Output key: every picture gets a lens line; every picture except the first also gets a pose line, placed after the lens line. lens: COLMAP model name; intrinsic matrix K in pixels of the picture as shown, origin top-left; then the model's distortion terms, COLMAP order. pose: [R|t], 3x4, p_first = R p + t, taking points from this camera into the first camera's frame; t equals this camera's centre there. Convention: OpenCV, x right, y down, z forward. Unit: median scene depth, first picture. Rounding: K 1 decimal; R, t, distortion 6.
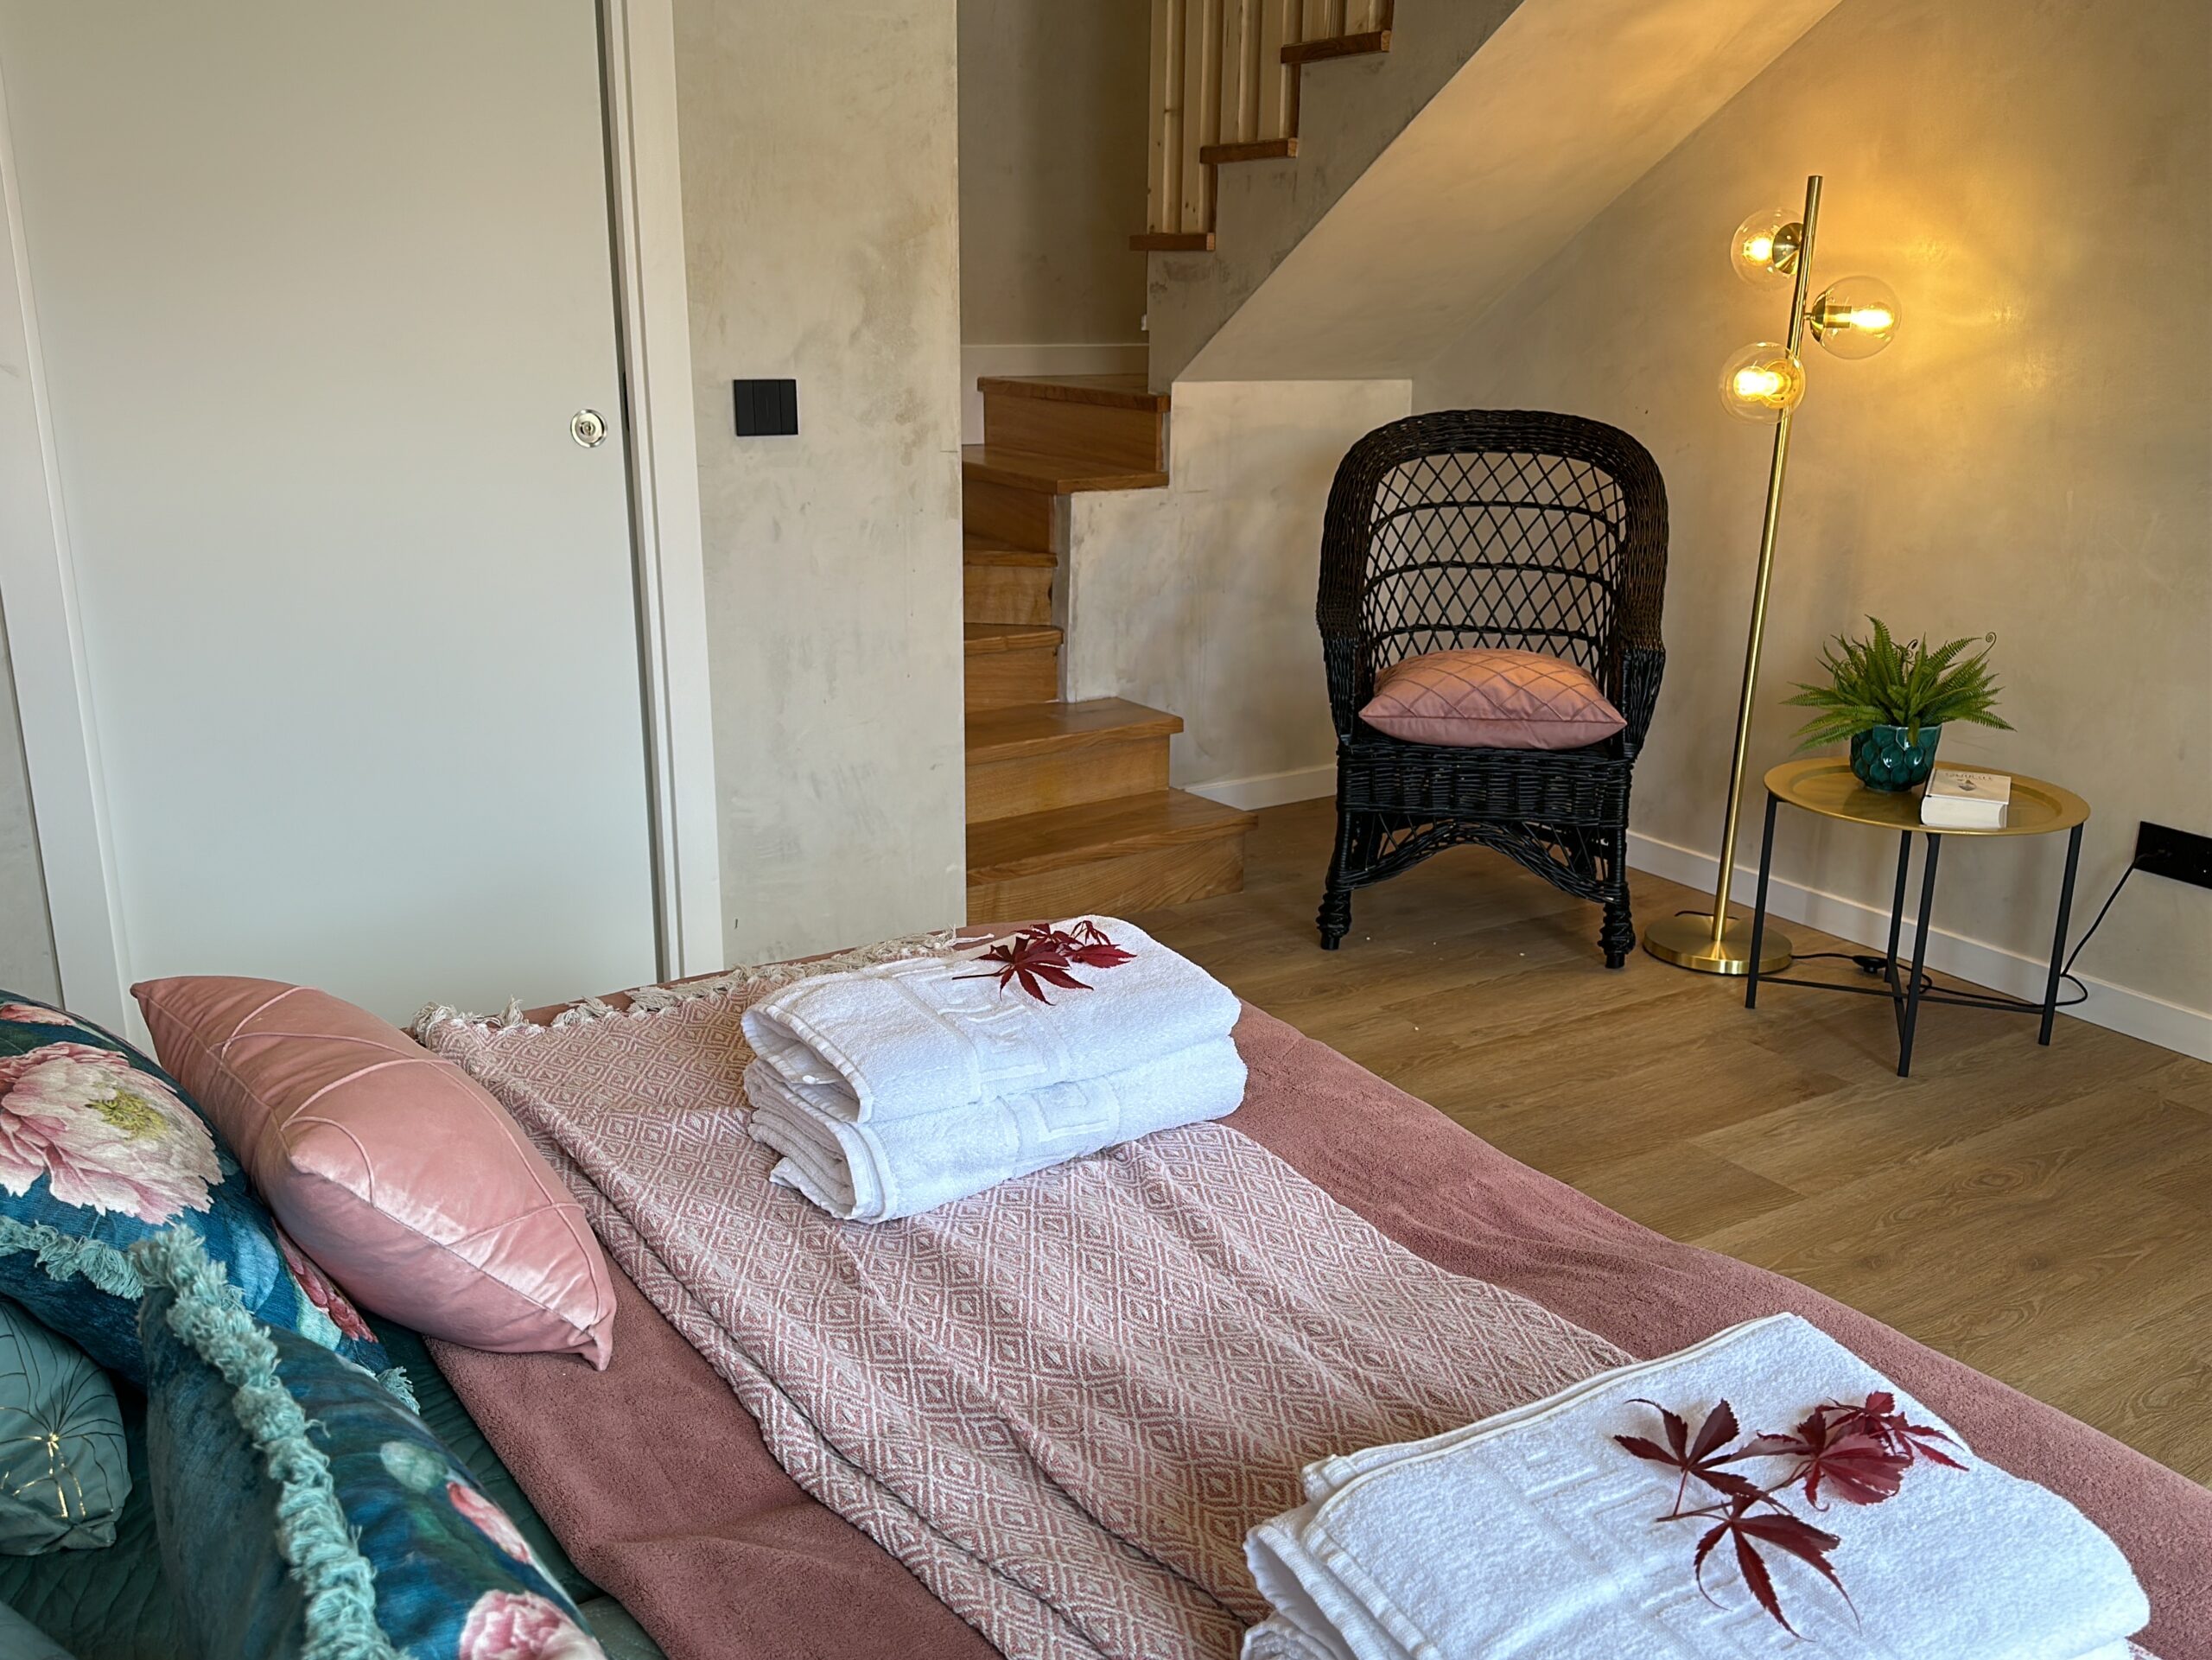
lens RADIAL K [[1838.6, 0, 1108.5], [0, 1838.6, 835.2], [0, 0, 1]] dist [0.074067, -0.098402]
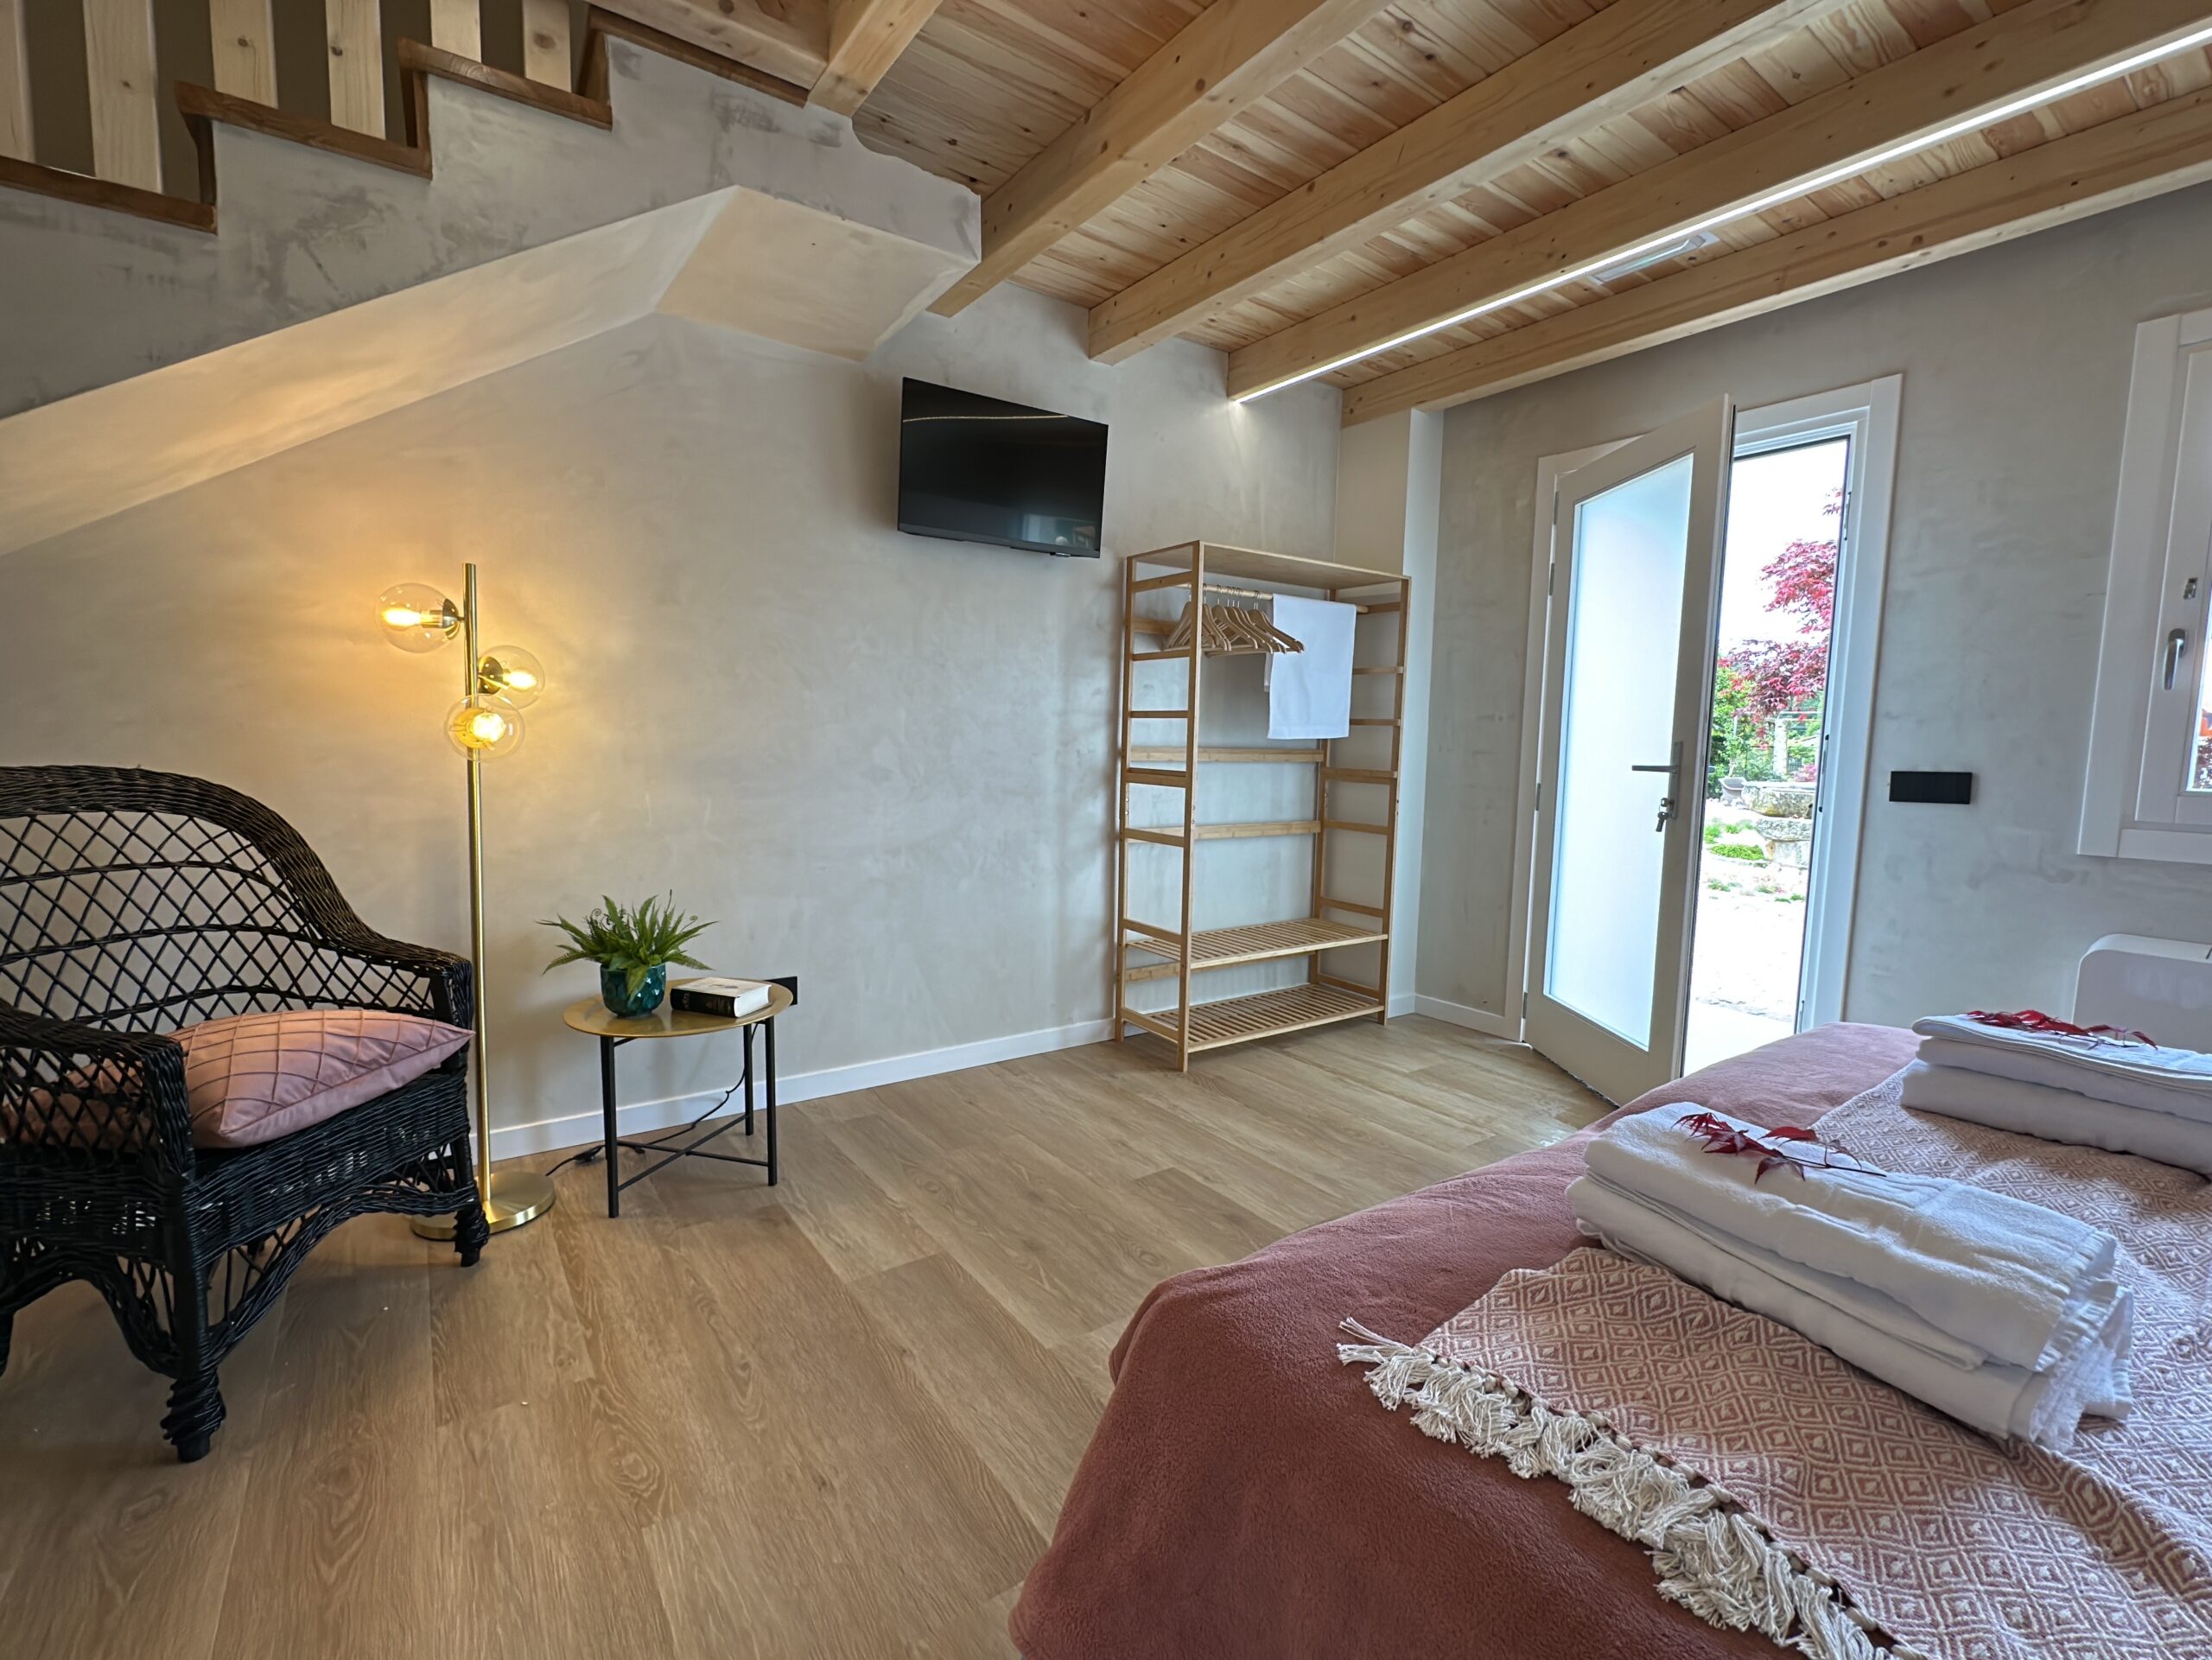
lens RADIAL K [[970.7, 0, 1115.8], [0, 970.7, 833.4], [0, 0, 1]] dist [-0.002830, -0.000217]
pose [[-0.043692, -0.107918, 0.993199, -0.285573], [0.260330, 0.958574, 0.115608, -0.140880], [-0.964531, 0.263610, -0.013787, 0.620942]]
